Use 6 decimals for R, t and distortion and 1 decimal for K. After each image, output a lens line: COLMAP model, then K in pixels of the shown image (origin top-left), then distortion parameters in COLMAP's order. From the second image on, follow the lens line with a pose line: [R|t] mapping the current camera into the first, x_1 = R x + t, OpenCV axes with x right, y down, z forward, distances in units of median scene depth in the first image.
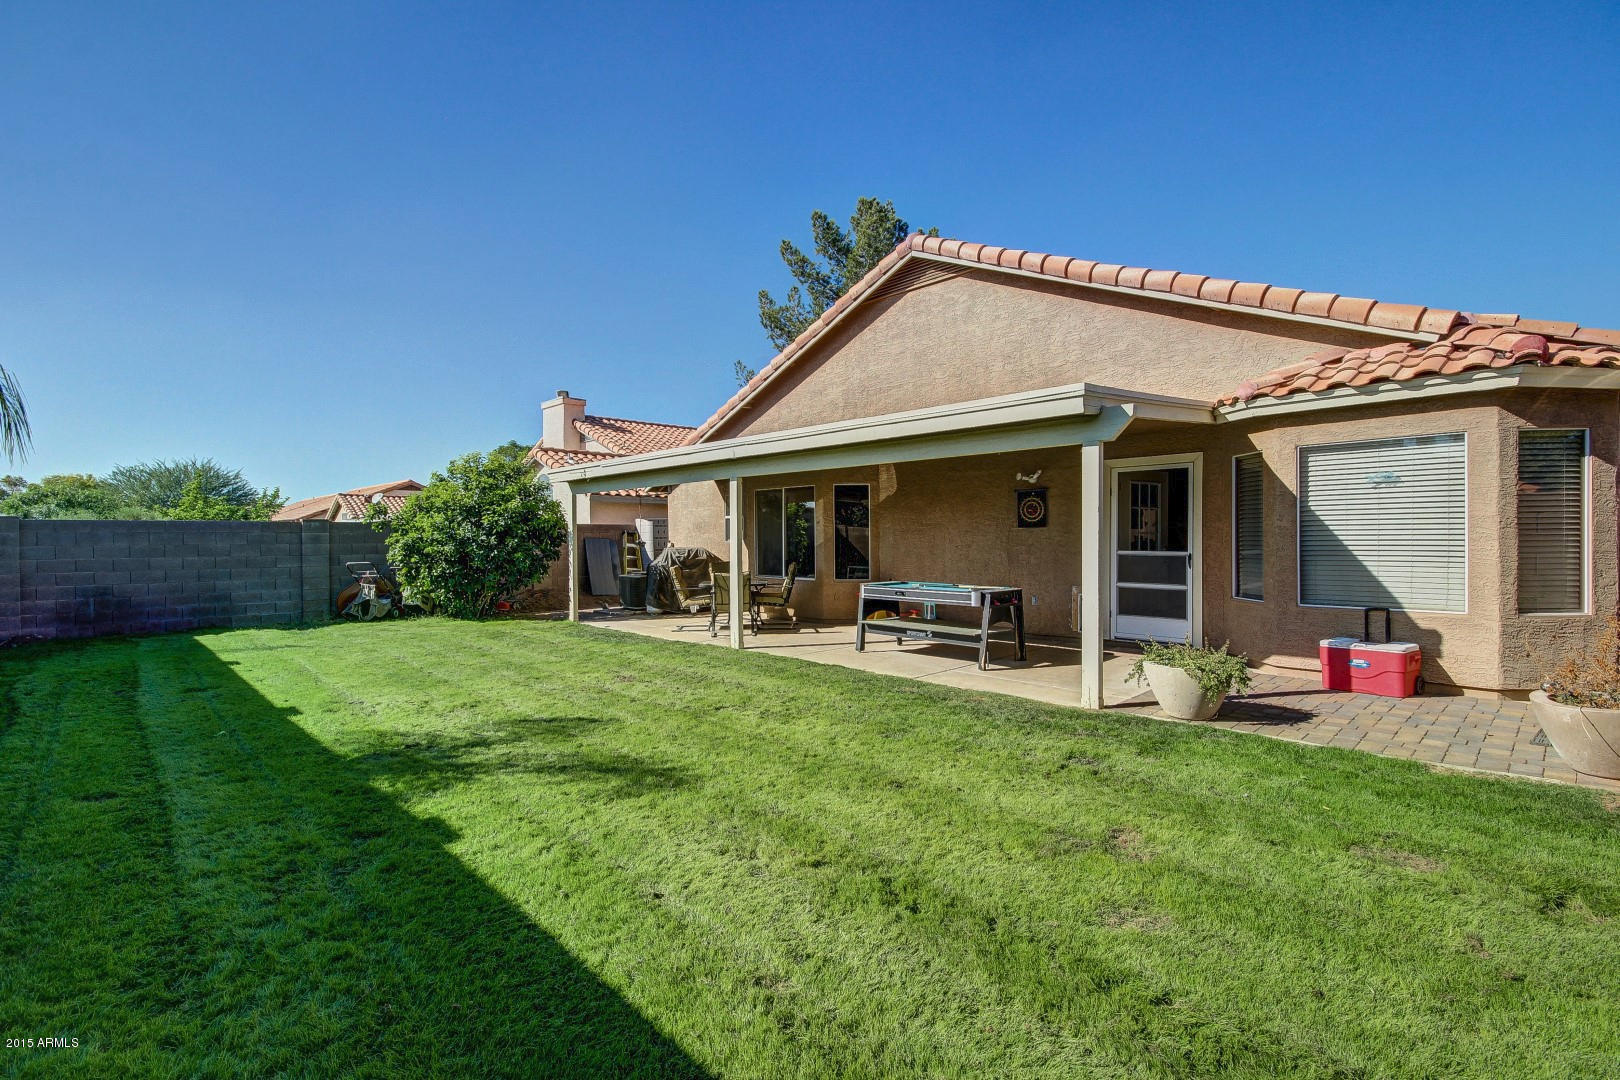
lens RADIAL K [[758.7, 0, 806.0], [0, 758.7, 546.4], [0, 0, 1]] dist [0.019877, -0.001571]
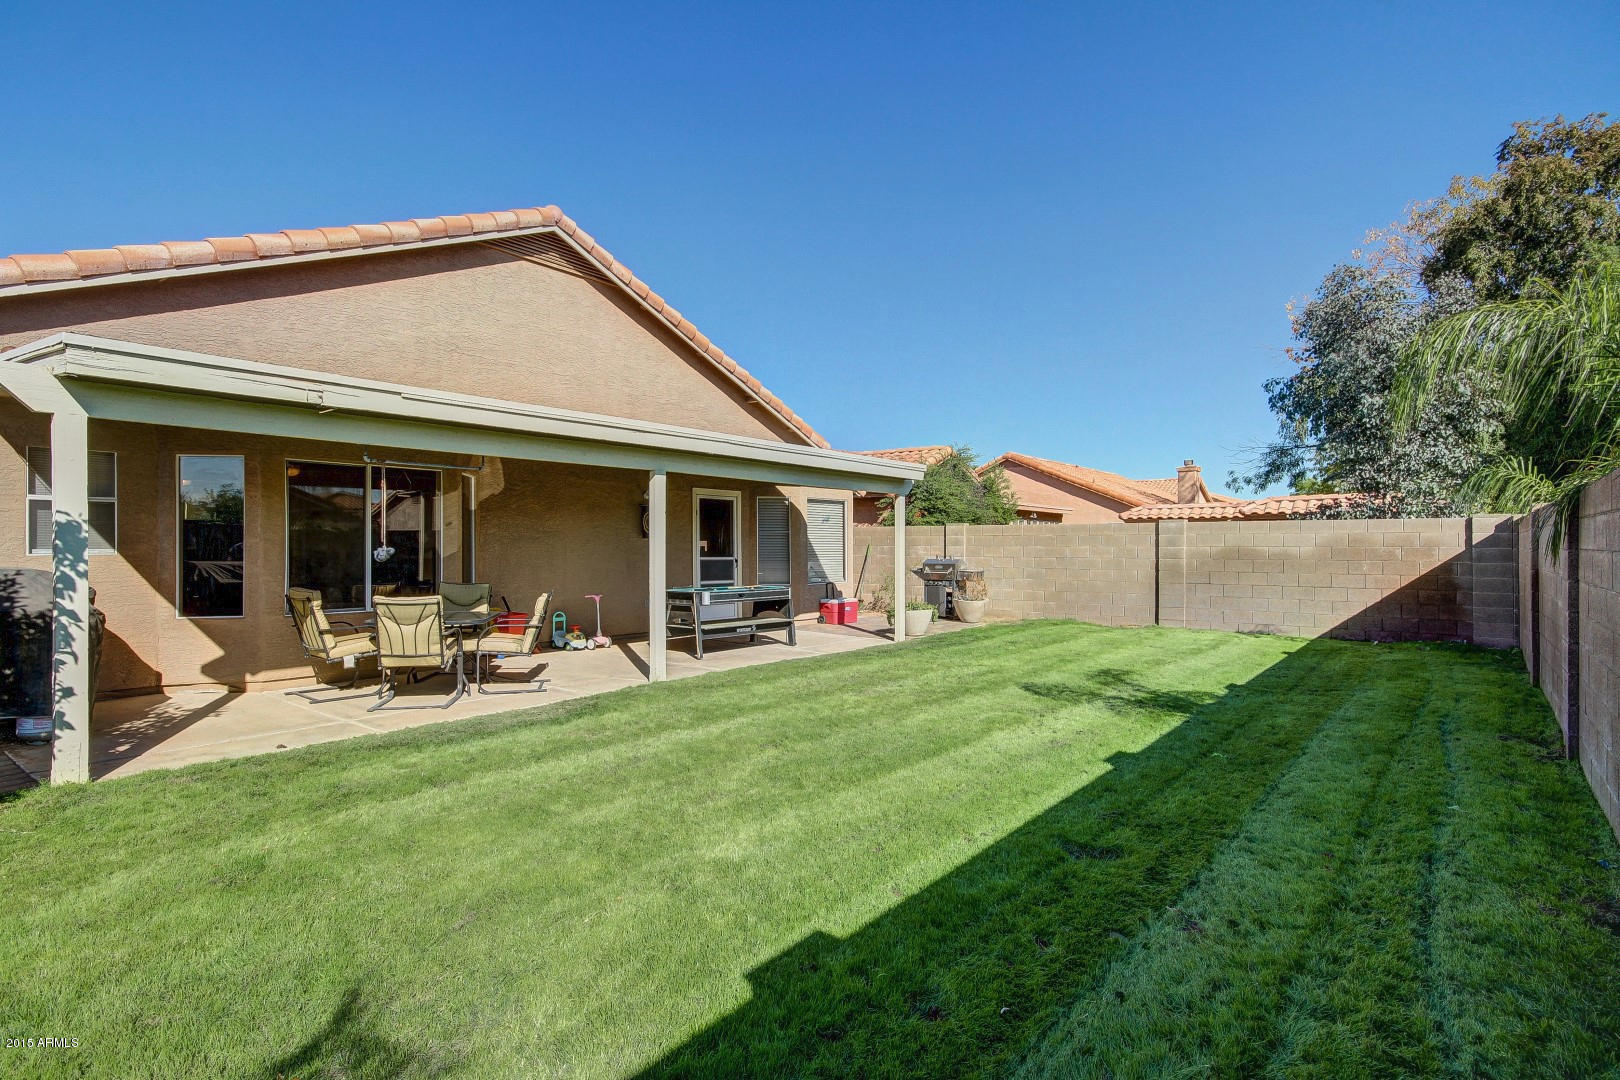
lens RADIAL K [[831.9, 0, 804.3], [0, 831.9, 544.2], [0, 0, 1]] dist [0.031429, 0.000706]
pose [[-0.162424, 0.010184, 0.986669, -0.922323], [0.009628, 0.999915, -0.008736, -0.002695], [-0.986674, 0.008080, -0.162508, 0.921555]]
